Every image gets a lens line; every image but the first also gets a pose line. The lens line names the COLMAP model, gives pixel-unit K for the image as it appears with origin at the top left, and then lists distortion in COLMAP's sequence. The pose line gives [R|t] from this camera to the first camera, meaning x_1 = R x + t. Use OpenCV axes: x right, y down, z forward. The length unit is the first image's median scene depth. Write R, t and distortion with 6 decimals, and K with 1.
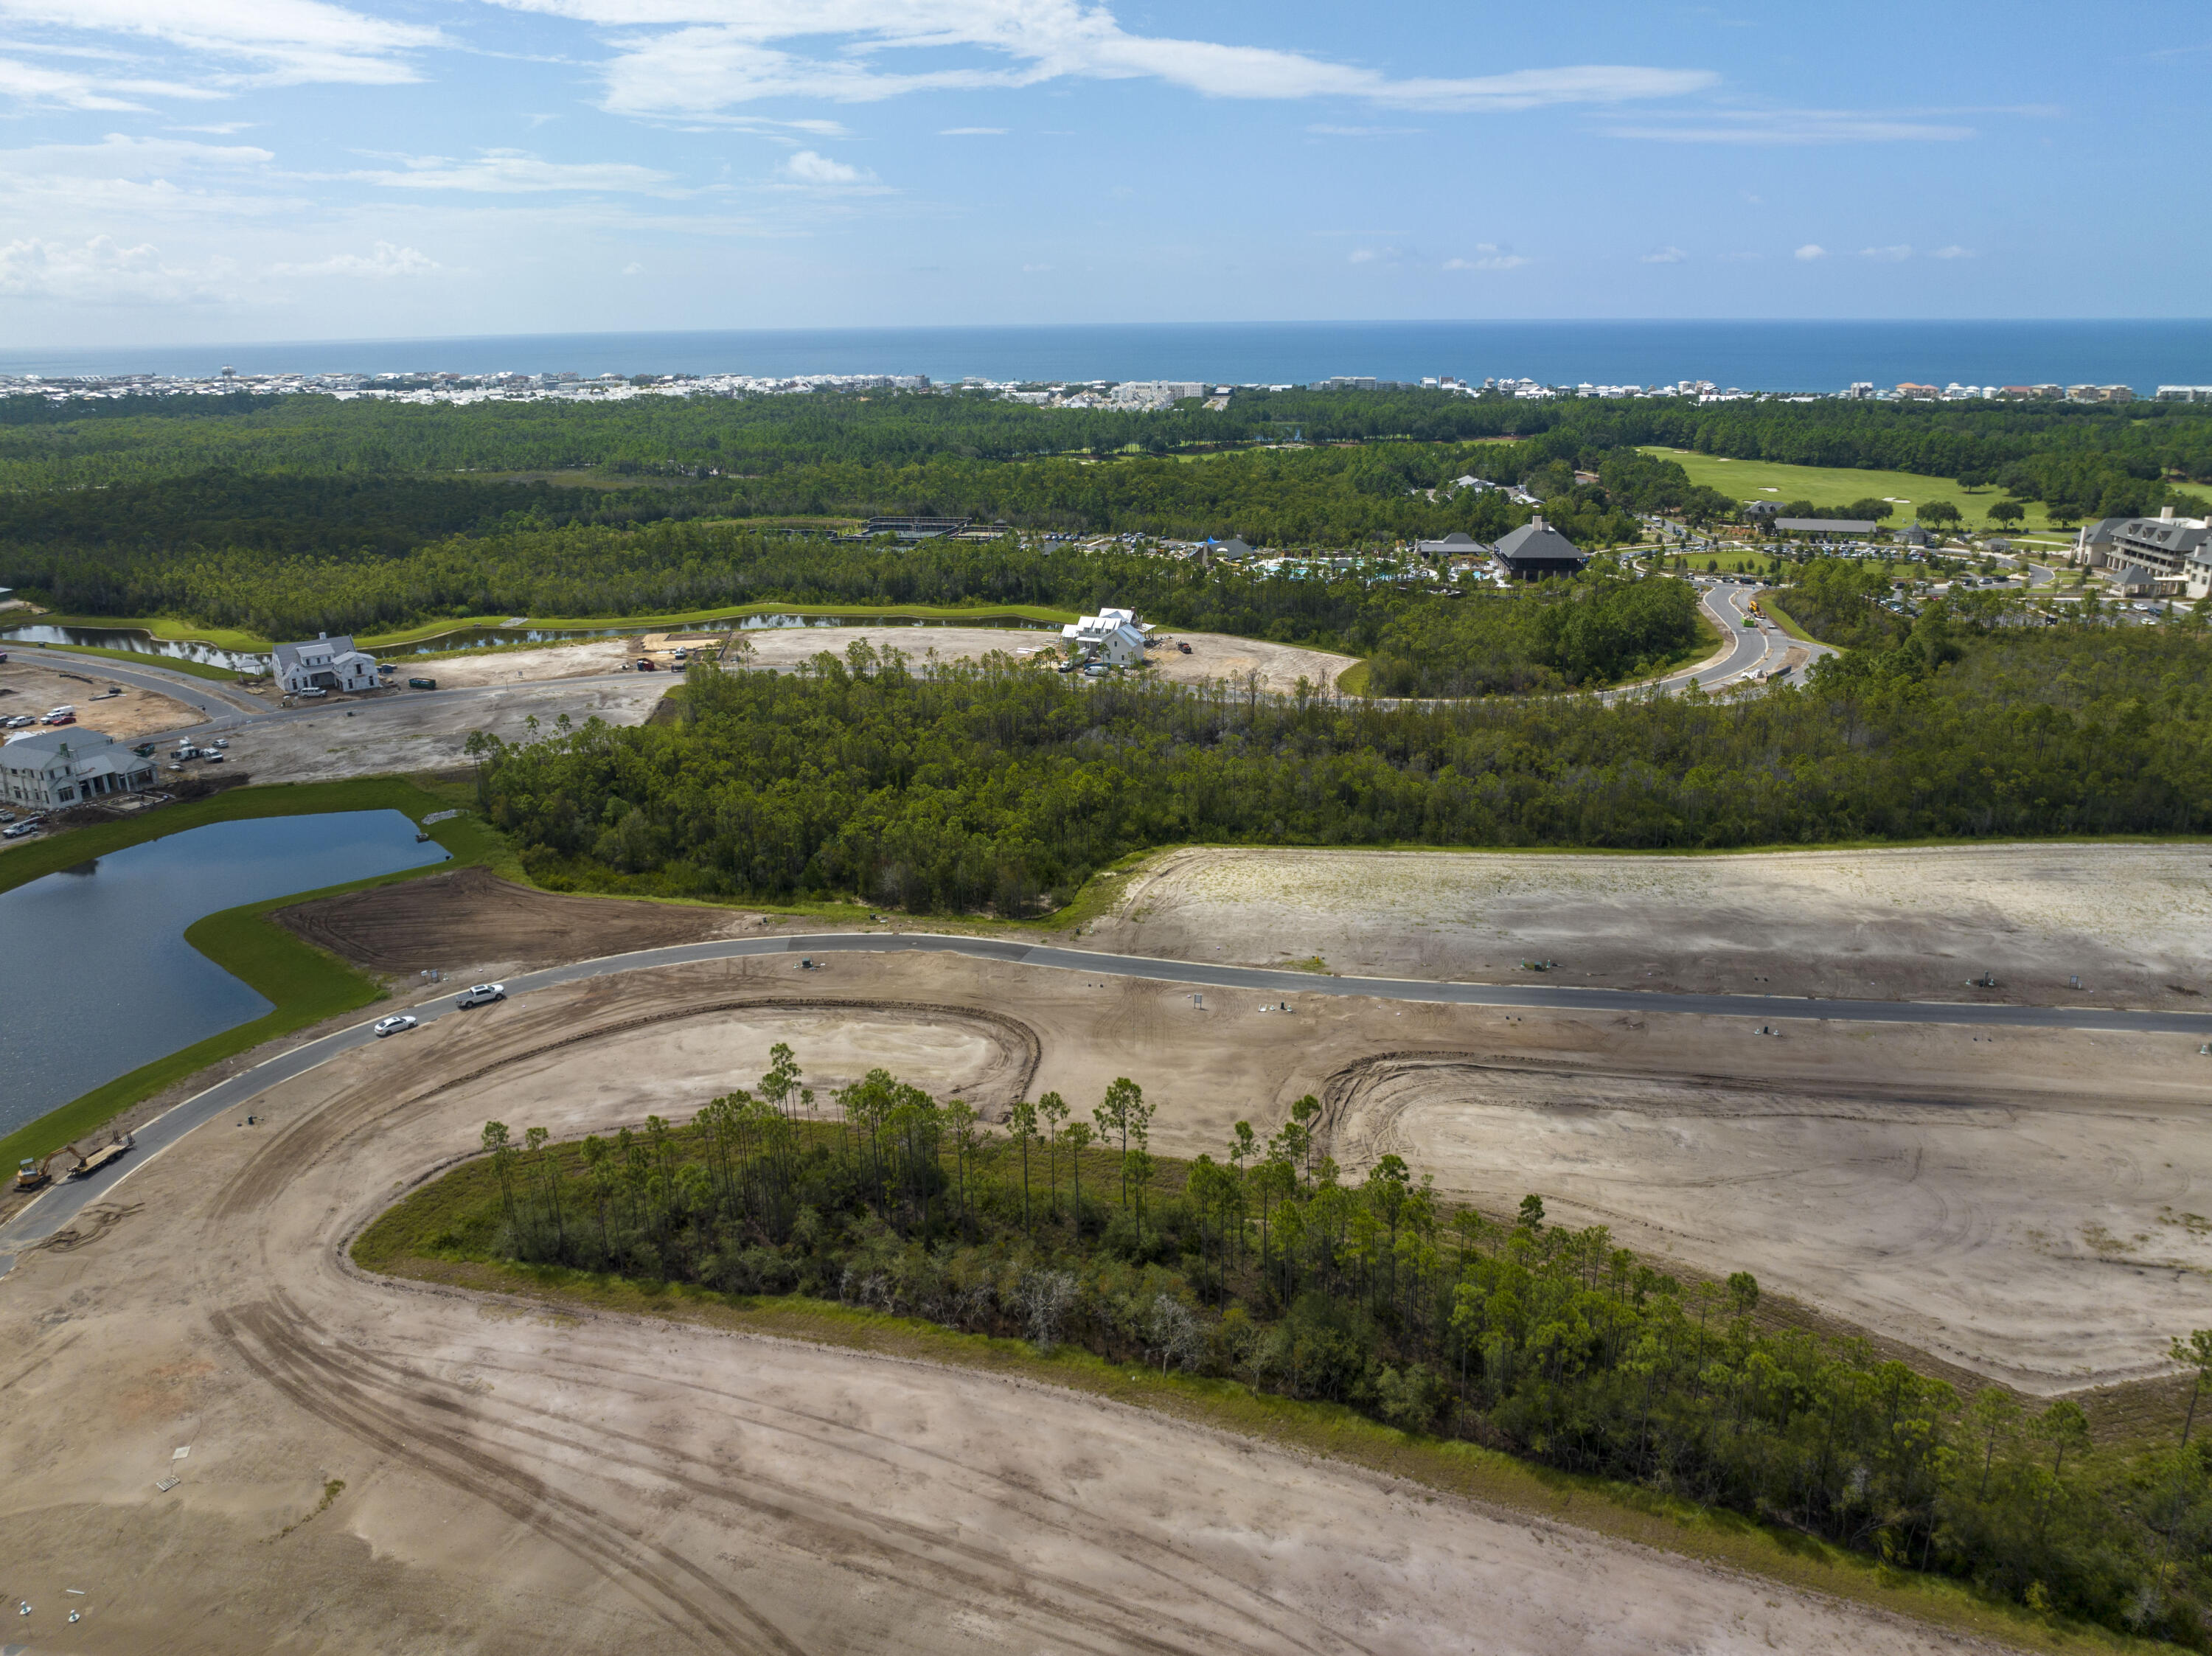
lens RADIAL K [[1565.1, 0, 1115.7], [0, 1565.1, 813.3], [0, 0, 1]] dist [-0.037488, 0.001342]
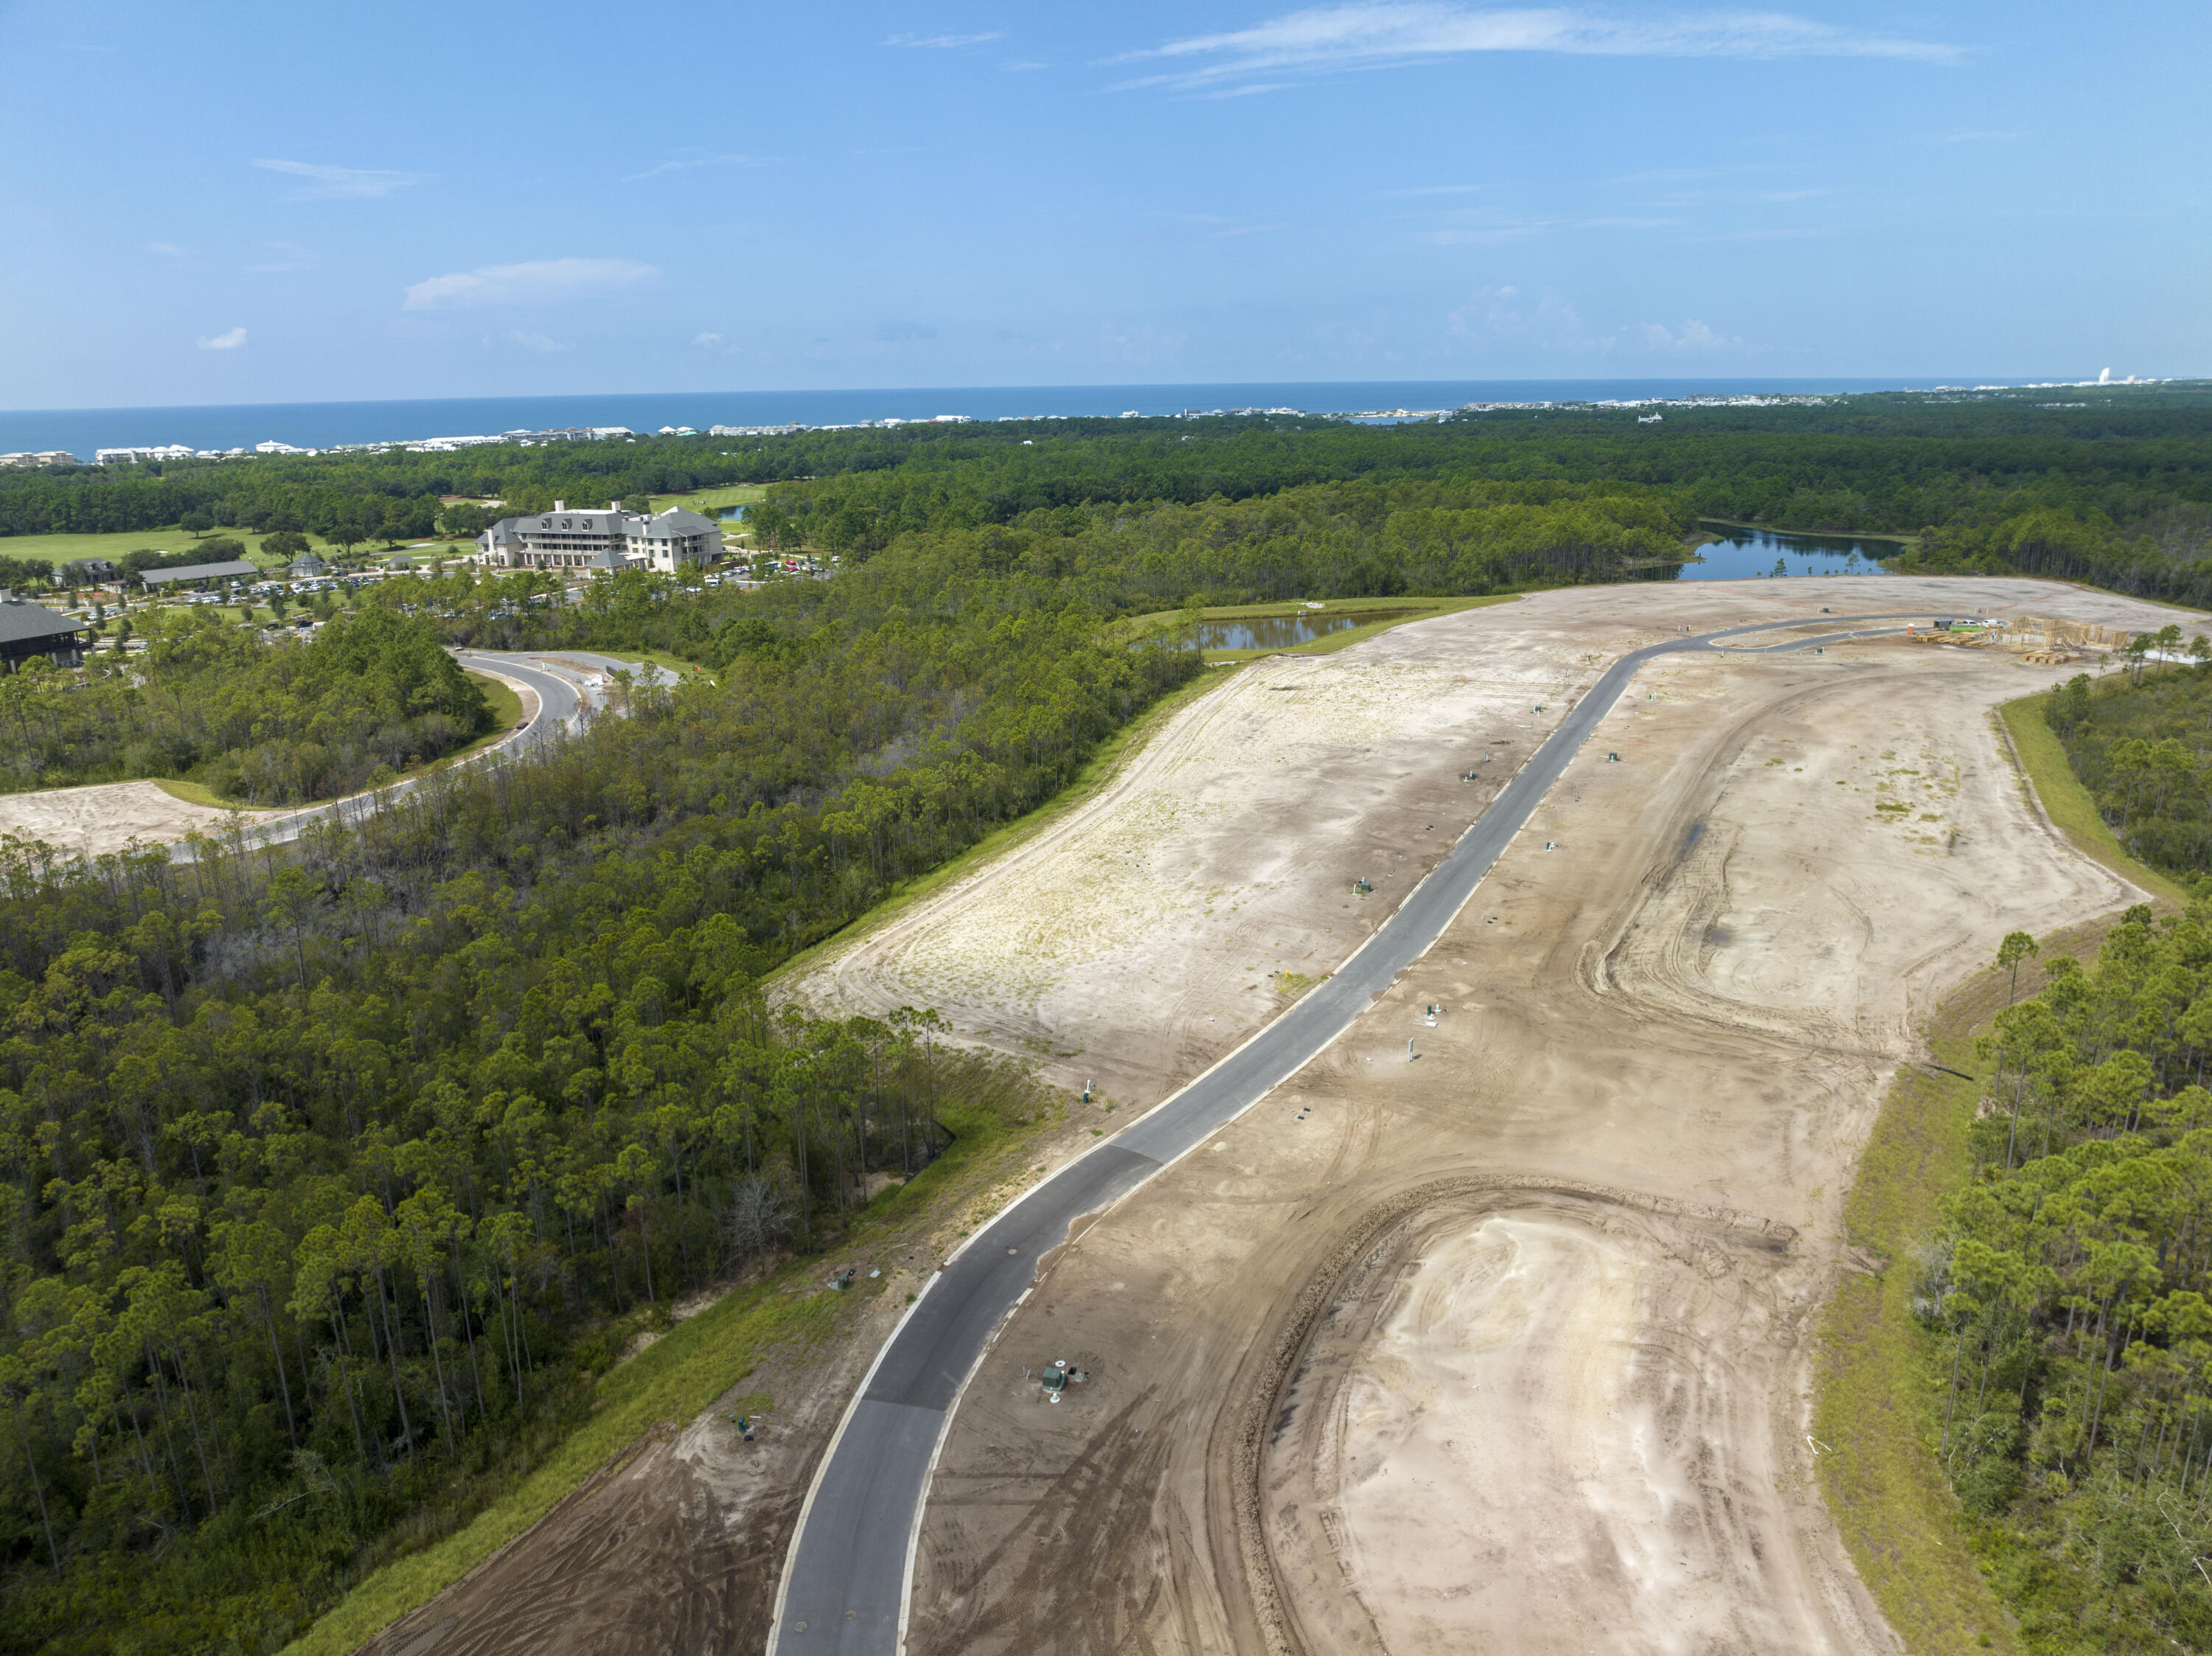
lens RADIAL K [[1565.1, 0, 1108.0], [0, 1565.1, 797.6], [0, 0, 1]] dist [-0.037488, 0.001342]
pose [[0.294096, -0.240166, 0.925110, -0.436881], [0.303016, 0.941412, 0.148068, -0.094224], [-0.906471, 0.236777, 0.349639, 0.611592]]
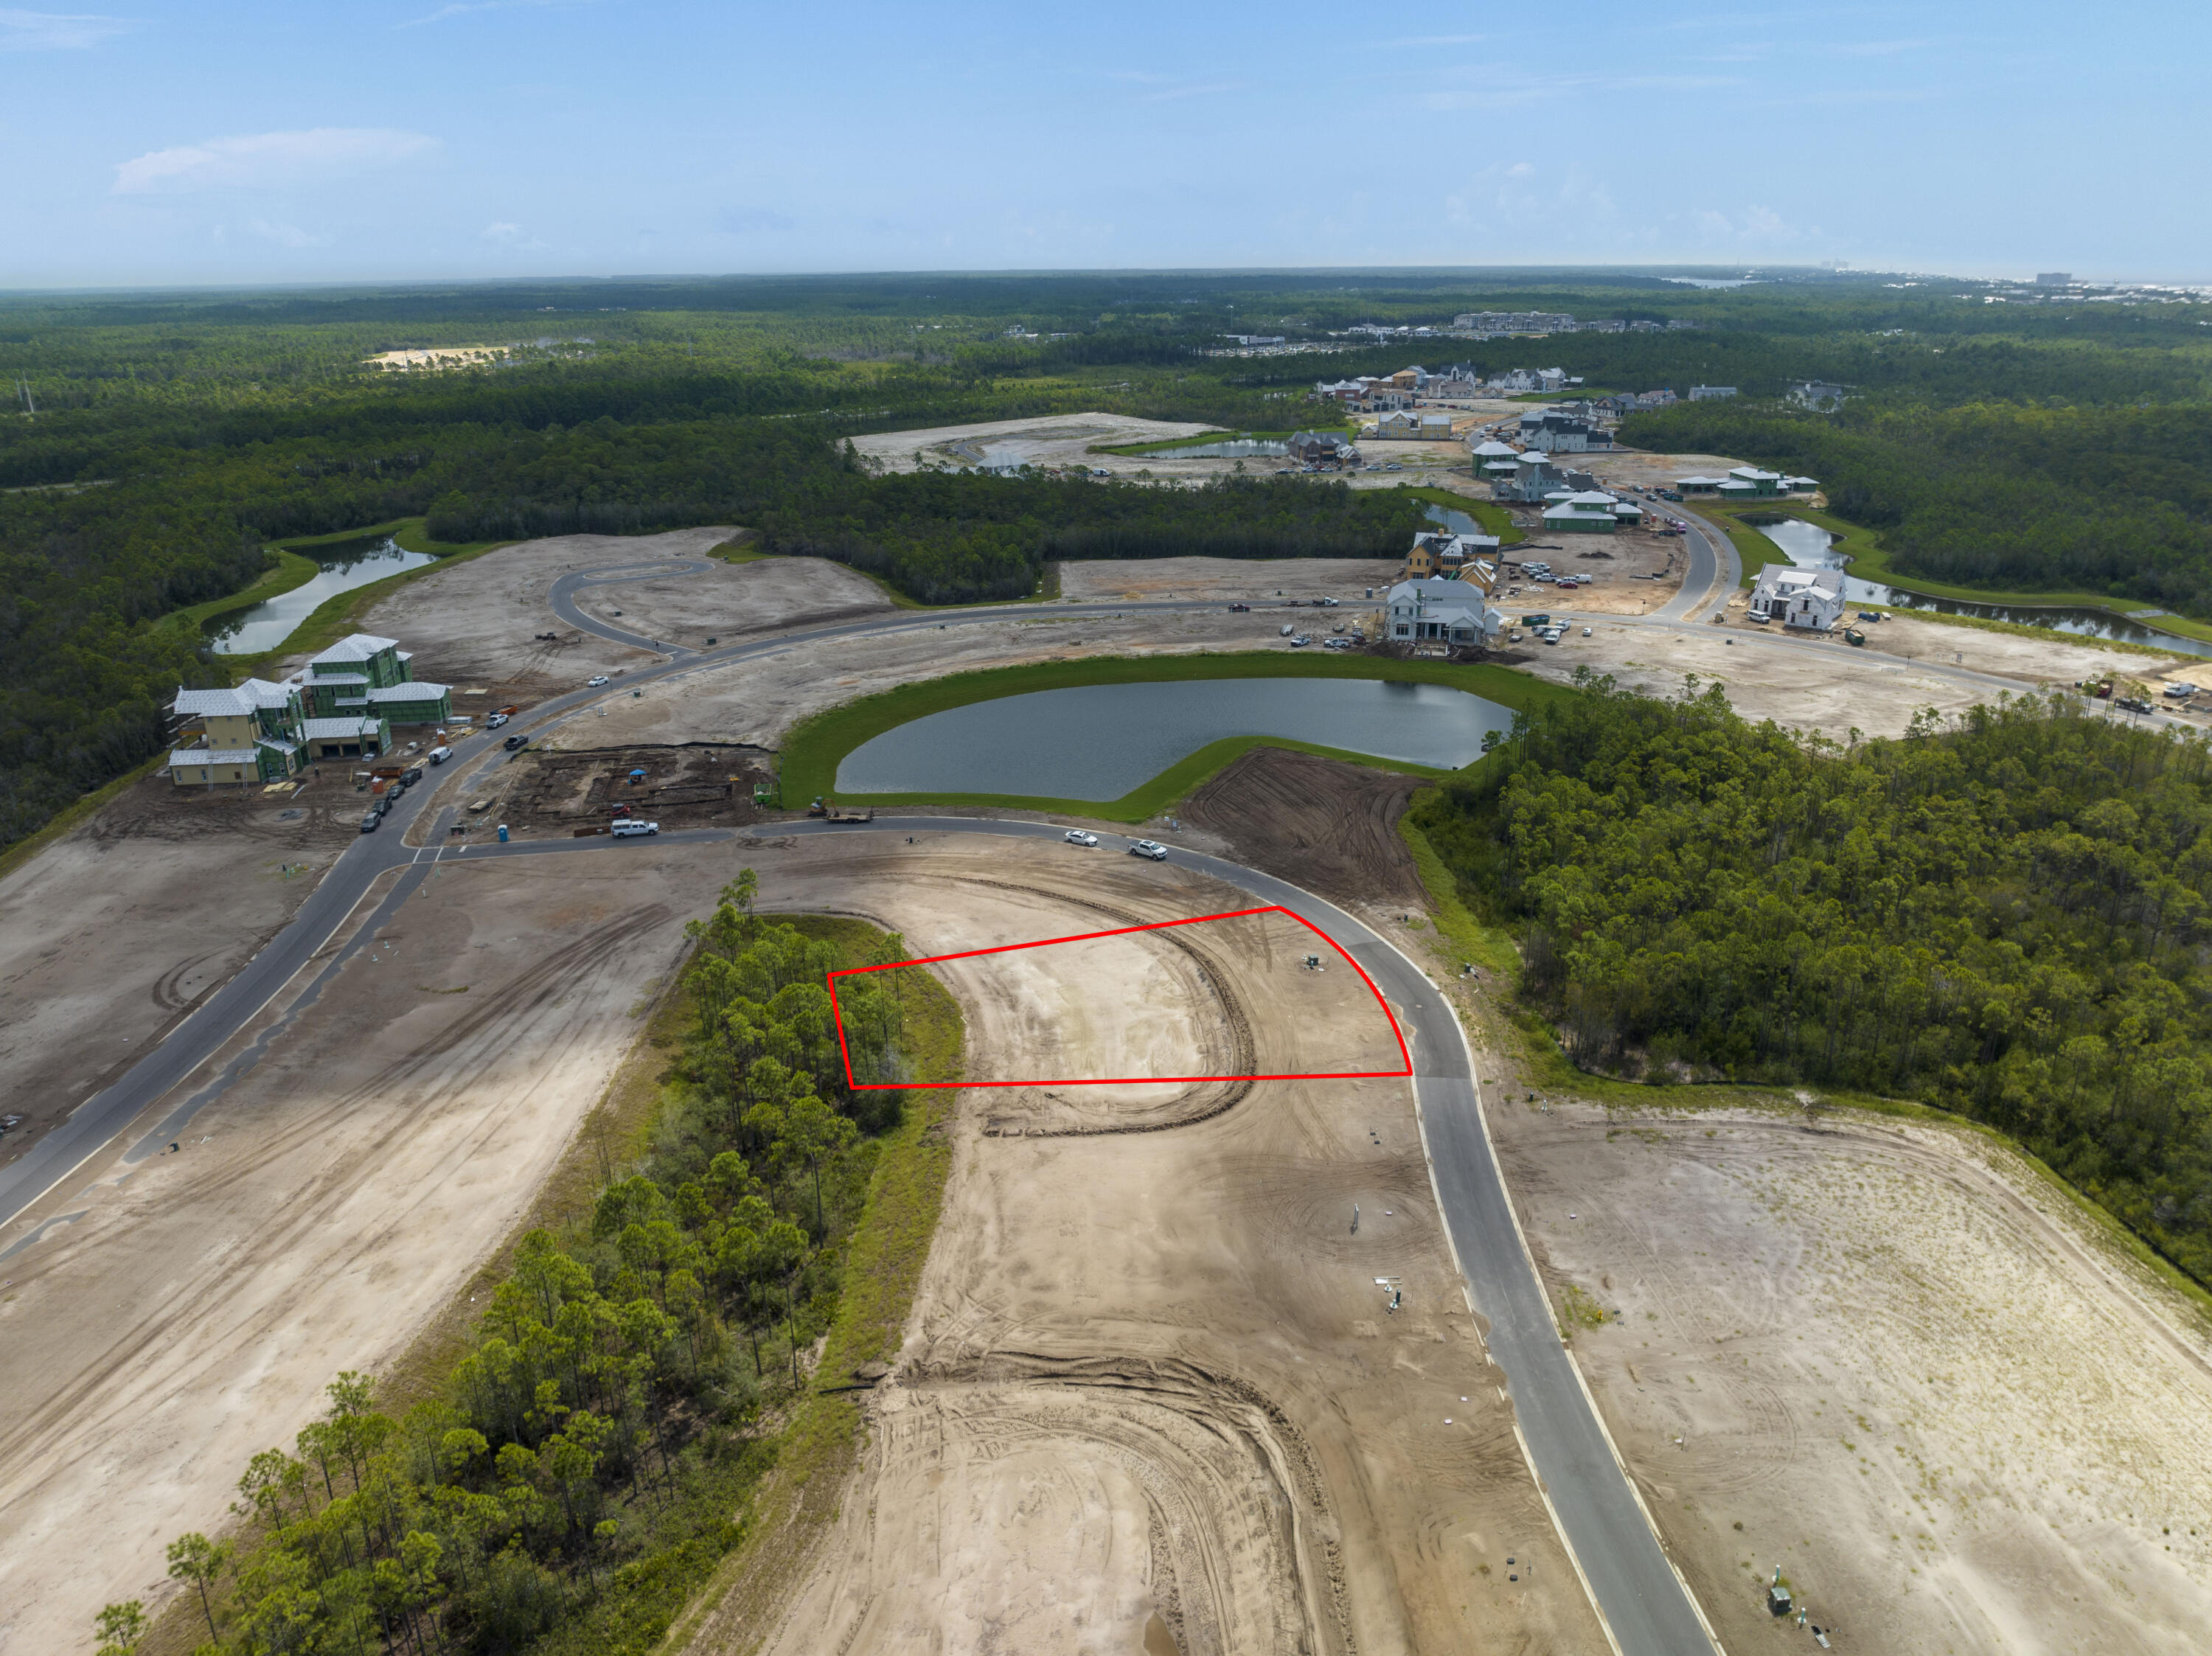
lens RADIAL K [[1565.1, 0, 1102.0], [0, 1565.1, 778.5], [0, 0, 1]] dist [-0.037488, 0.001342]
pose [[0.225306, 0.316315, -0.921511, 0.435450], [-0.288634, 0.925042, 0.246958, -0.143172], [0.930552, 0.210338, 0.299717, 0.463326]]
